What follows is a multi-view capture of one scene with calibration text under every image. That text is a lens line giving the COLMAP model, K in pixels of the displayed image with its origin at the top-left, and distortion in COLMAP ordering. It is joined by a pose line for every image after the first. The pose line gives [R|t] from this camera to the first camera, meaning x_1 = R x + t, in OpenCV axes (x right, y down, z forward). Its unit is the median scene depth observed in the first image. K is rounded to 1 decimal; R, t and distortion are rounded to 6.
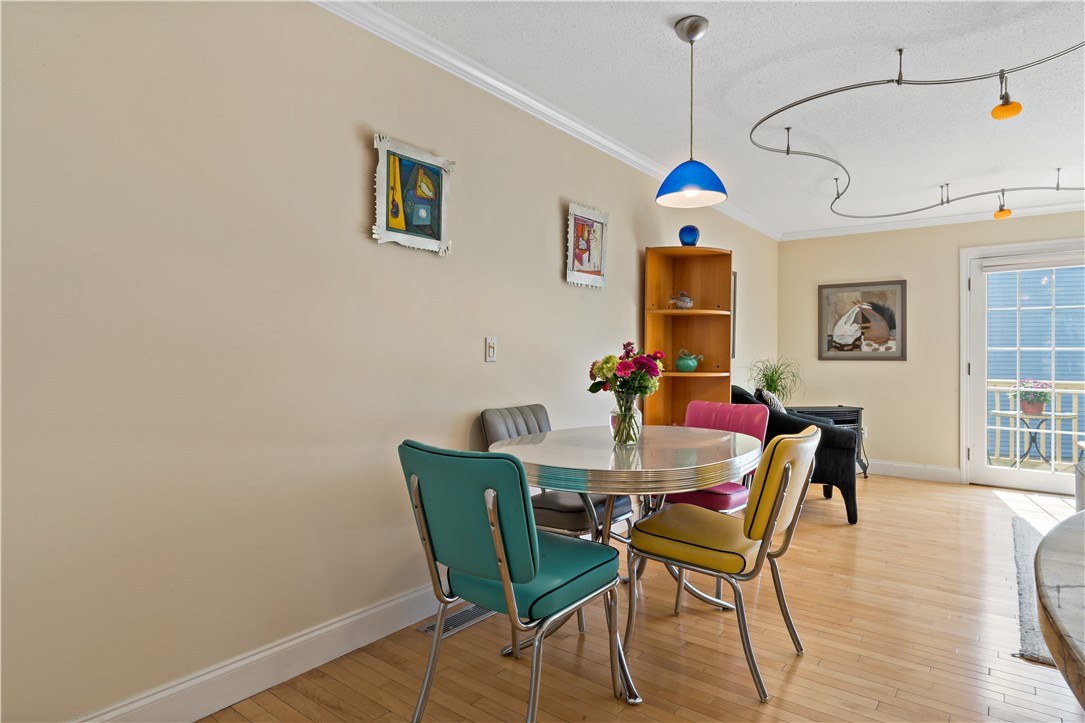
lens RADIAL K [[591.6, 0, 544.4], [0, 591.6, 352.0], [0, 0, 1]] dist [-0.003399, -0.001167]
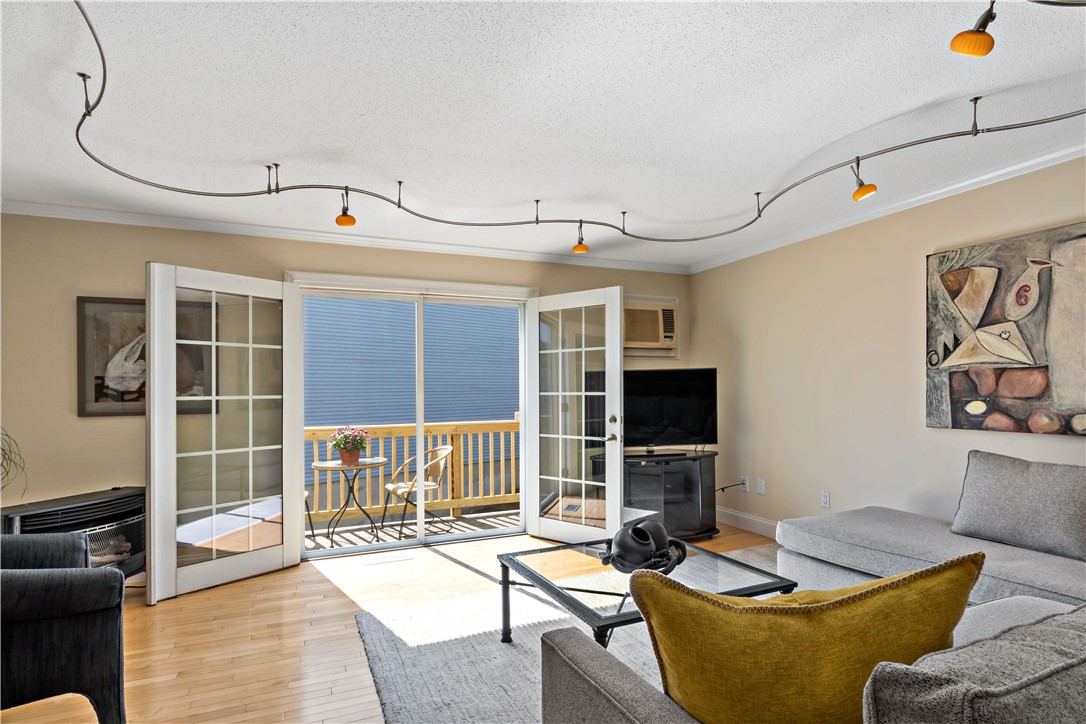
lens RADIAL K [[563.1, 0, 542.5], [0, 563.1, 370.8], [0, 0, 1]] dist [-0.001417, 0.000689]
pose [[0.475850, 0.017925, 0.879344, 0.324568], [0.011279, 0.999586, -0.026479, -0.025439], [-0.879454, 0.022518, 0.475451, 0.533075]]
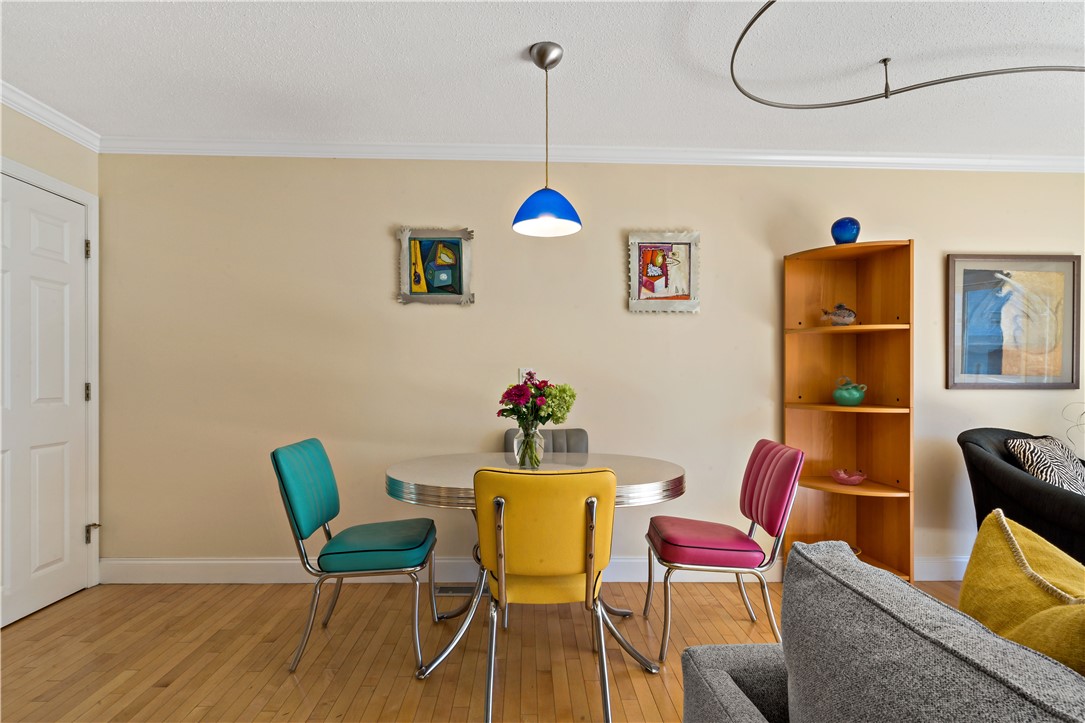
lens RADIAL K [[562.6, 0, 542.0], [0, 562.6, 370.3], [0, 0, 1]] dist [-0.001417, 0.000689]
pose [[0.642728, -0.016538, -0.765916, 0.647640], [0.001767, 0.999796, -0.020105, 0.000932], [0.766092, 0.011569, 0.642627, 0.258779]]
